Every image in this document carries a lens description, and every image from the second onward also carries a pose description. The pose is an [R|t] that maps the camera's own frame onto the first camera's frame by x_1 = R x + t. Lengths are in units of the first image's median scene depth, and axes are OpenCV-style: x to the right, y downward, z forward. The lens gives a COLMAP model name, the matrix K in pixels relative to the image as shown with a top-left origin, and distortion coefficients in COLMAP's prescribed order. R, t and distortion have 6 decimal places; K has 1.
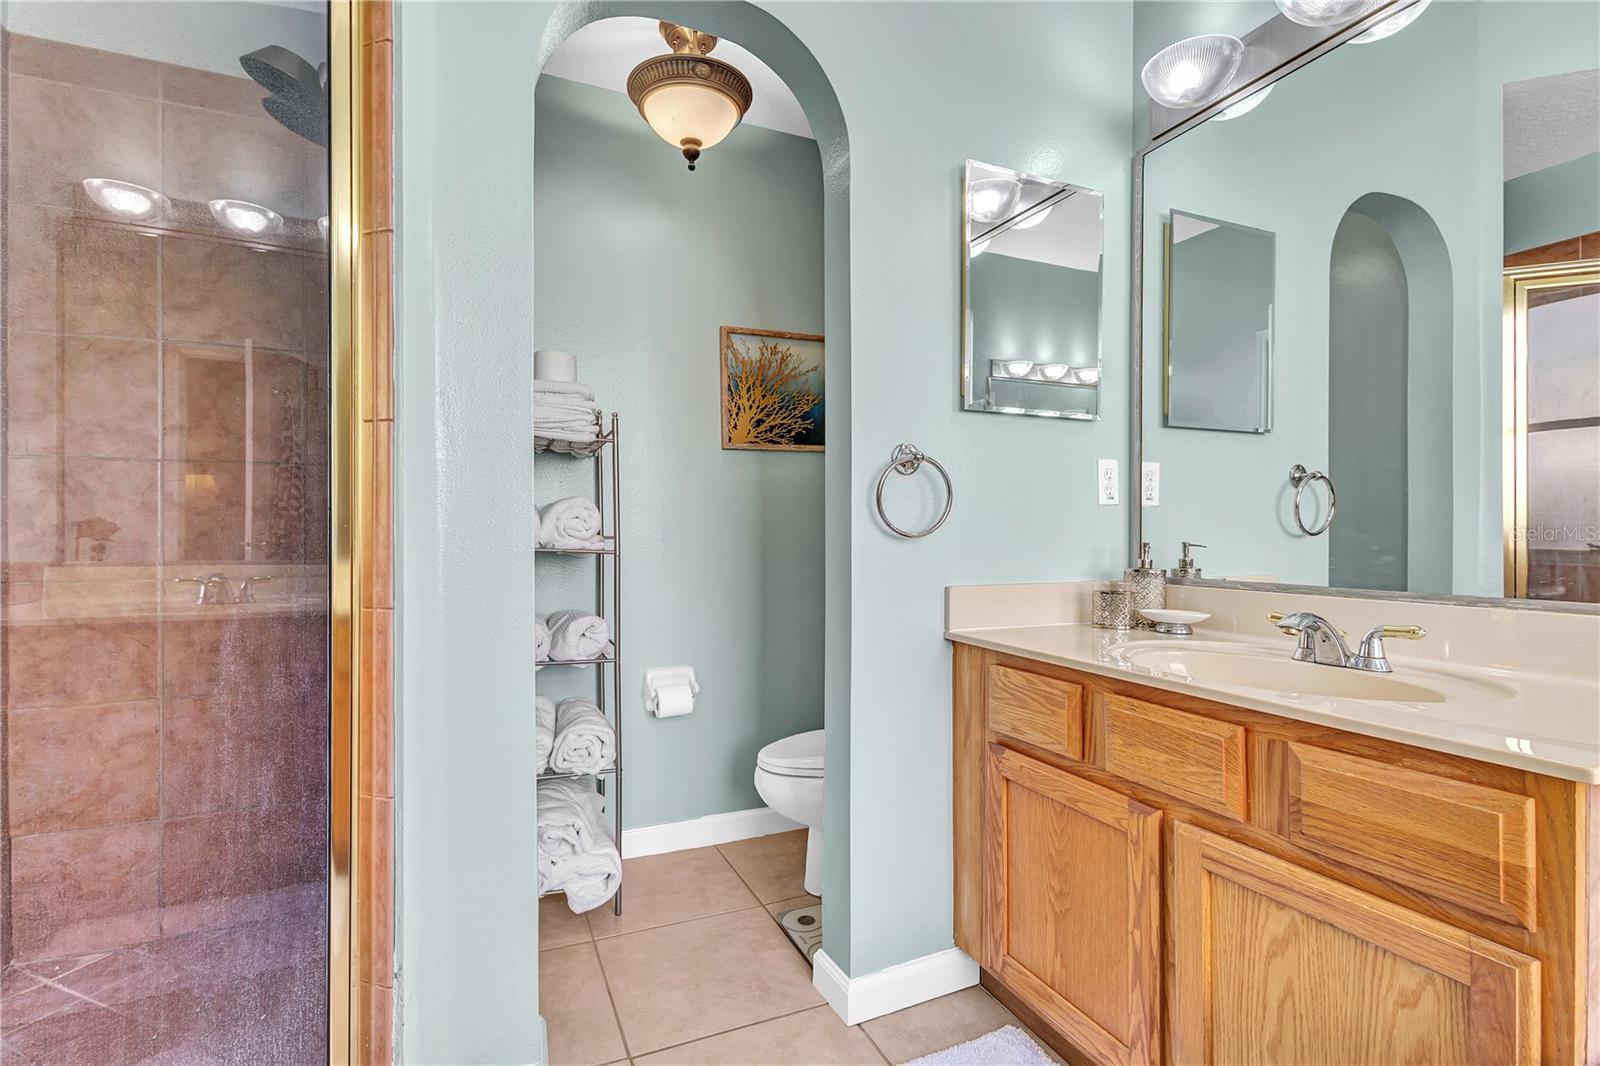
lens RADIAL K [[739.3, 0, 799.4], [0, 739.3, 534.1], [0, 0, 1]] dist [0.006309, -0.001631]
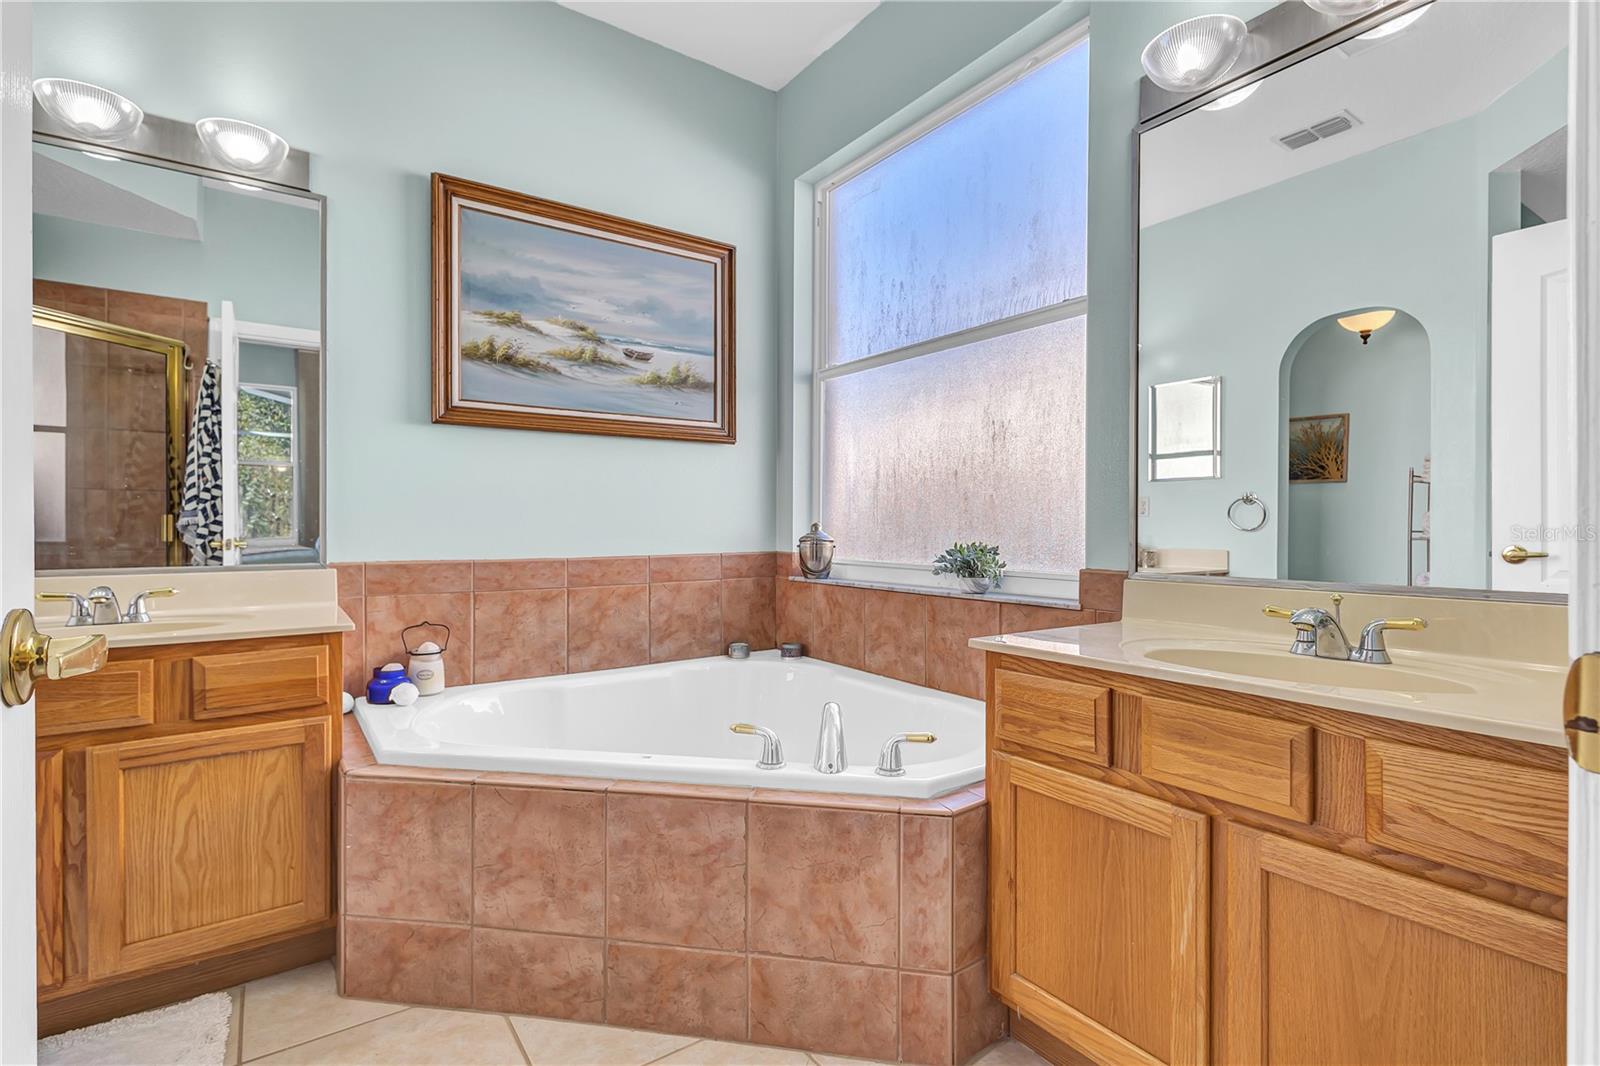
lens RADIAL K [[739.3, 0, 799.3], [0, 739.3, 529.4], [0, 0, 1]] dist [0.006309, -0.001631]
pose [[-0.196468, -0.006131, 0.980491, -1.175165], [-0.002980, 0.999980, 0.005656, -0.011980], [-0.980506, -0.001811, -0.196482, 0.026159]]
